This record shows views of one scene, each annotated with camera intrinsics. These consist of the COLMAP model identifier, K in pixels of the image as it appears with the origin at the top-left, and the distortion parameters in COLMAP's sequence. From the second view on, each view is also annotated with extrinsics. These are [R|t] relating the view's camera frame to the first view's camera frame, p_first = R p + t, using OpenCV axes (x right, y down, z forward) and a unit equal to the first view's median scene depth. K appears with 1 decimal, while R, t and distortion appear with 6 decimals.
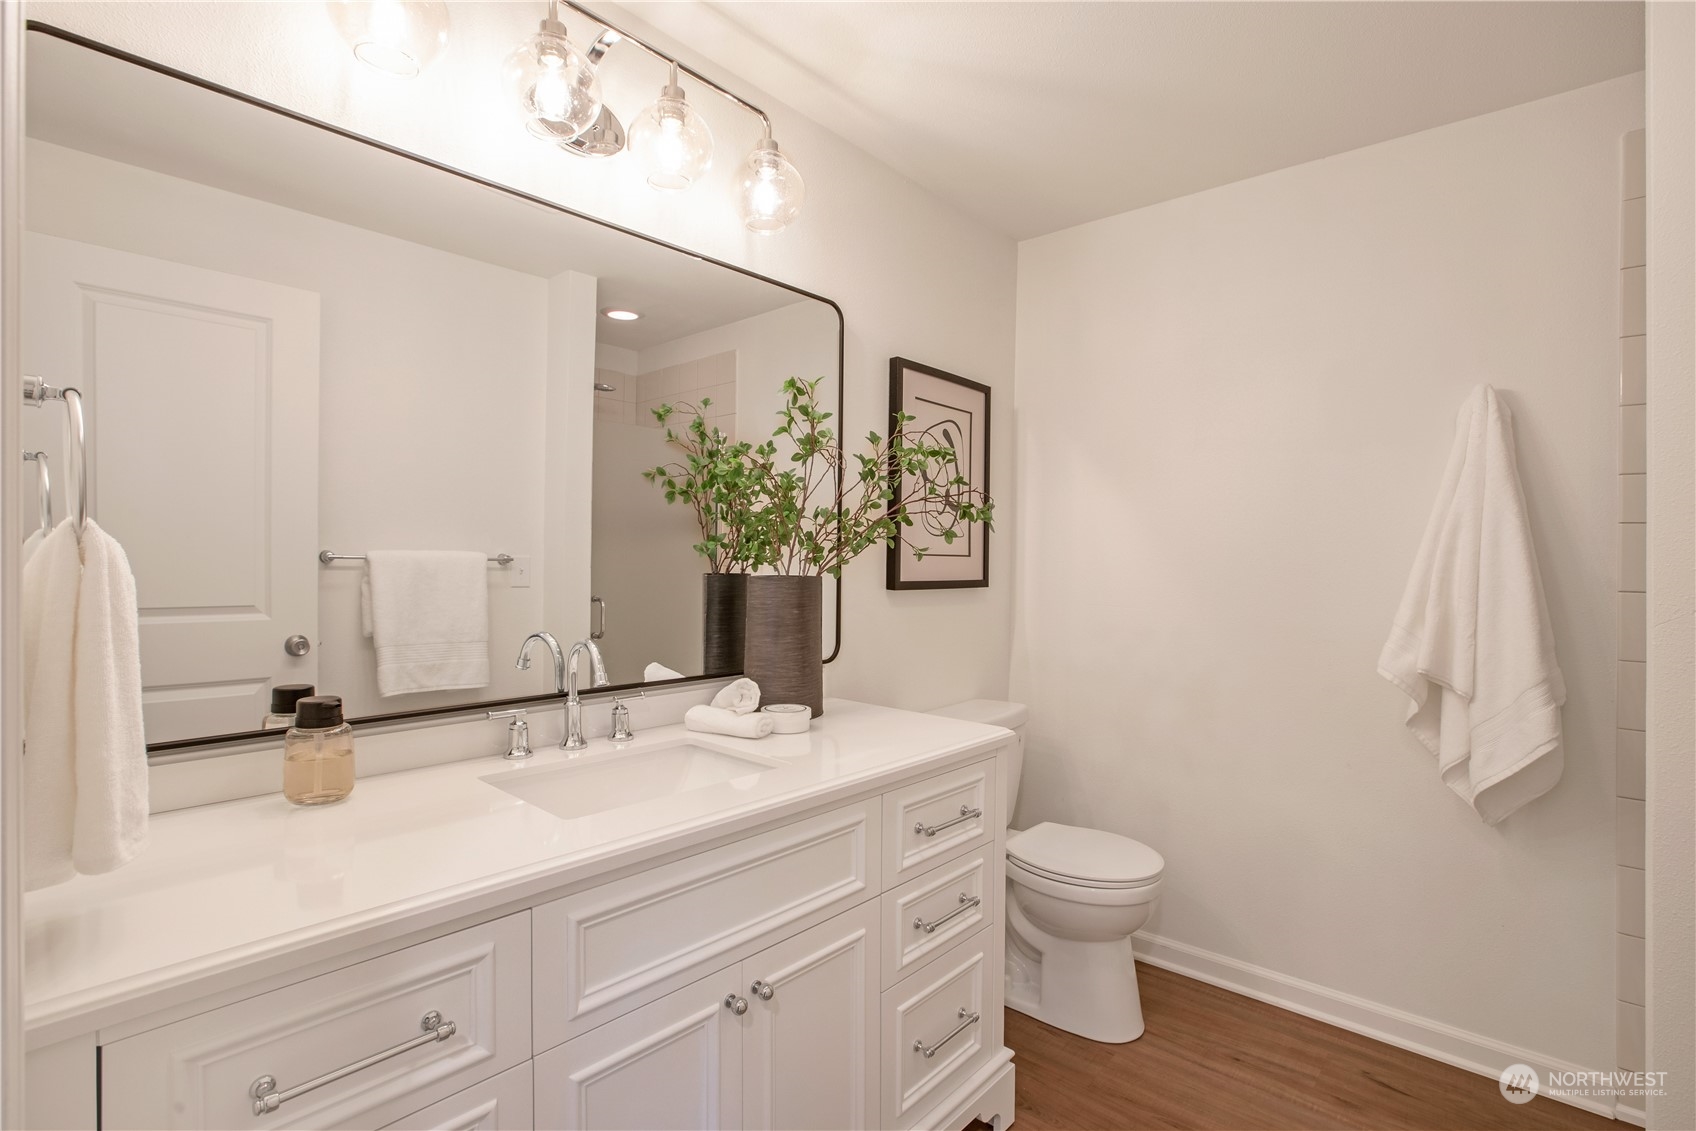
lens RADIAL K [[788.6, 0, 852.3], [0, 788.6, 565.9], [0, 0, 1]] dist [-0.062099, 0.016833]
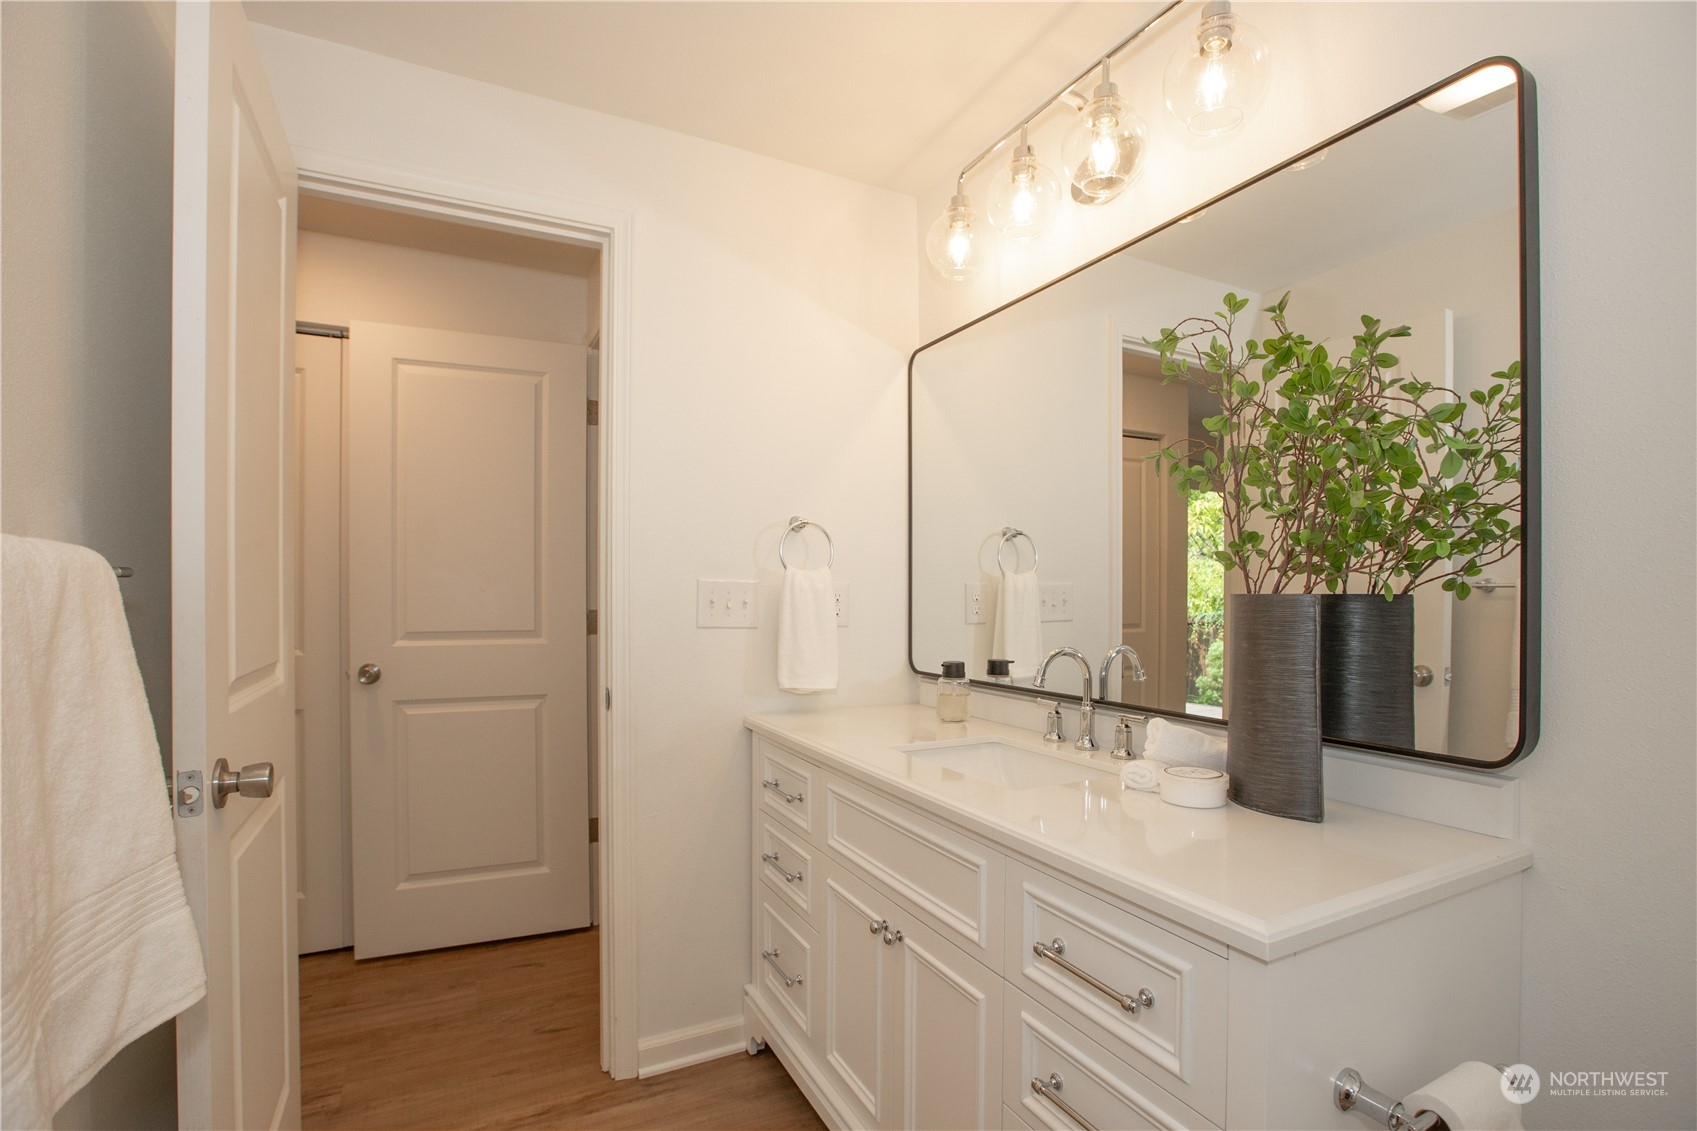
lens RADIAL K [[800.9, 0, 842.8], [0, 800.9, 601.8], [0, 0, 1]] dist [-0.000978, -0.000034]
pose [[-0.362291, -0.007066, -0.932038, 0.835059], [-0.011970, 0.999924, -0.002927, 0.032951], [0.931988, 0.010096, -0.362348, 1.089058]]
